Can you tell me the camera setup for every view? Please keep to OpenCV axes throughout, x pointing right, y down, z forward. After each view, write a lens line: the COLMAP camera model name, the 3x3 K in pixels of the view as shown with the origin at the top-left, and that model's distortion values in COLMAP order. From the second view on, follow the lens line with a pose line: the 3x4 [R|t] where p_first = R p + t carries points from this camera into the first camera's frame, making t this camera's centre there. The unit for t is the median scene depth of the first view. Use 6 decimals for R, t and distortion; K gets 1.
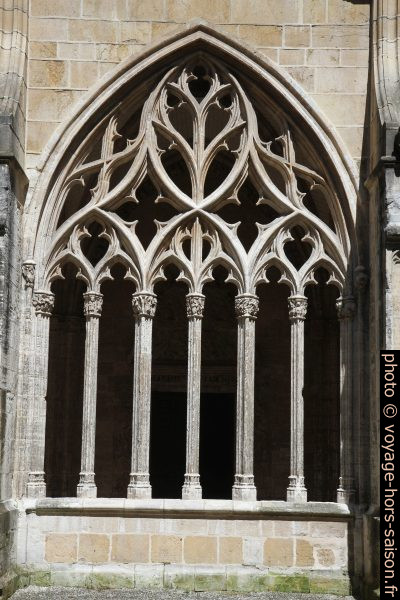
lens RADIAL K [[1153.6, 0, 204.0], [0, 1153.6, 305.0], [0, 0, 1]] dist [0.279187, 0.000000]
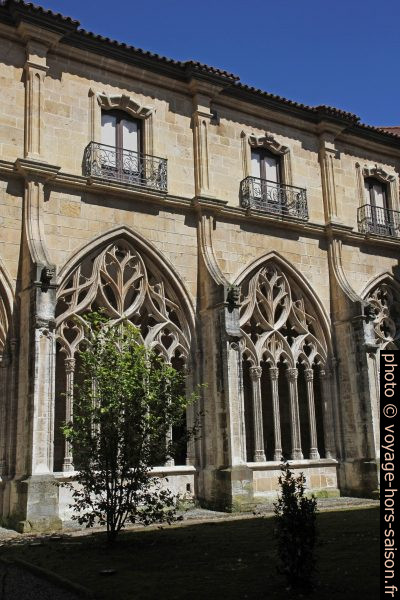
lens RADIAL K [[643.8, 0, 205.6], [0, 643.8, 299.3], [0, 0, 1]] dist [0.037593, 0.000000]
pose [[0.847487, 0.072377, 0.525859, -0.716994], [-0.023998, 0.994872, -0.098254, -0.014477], [-0.530274, 0.070649, 0.844878, 0.005479]]
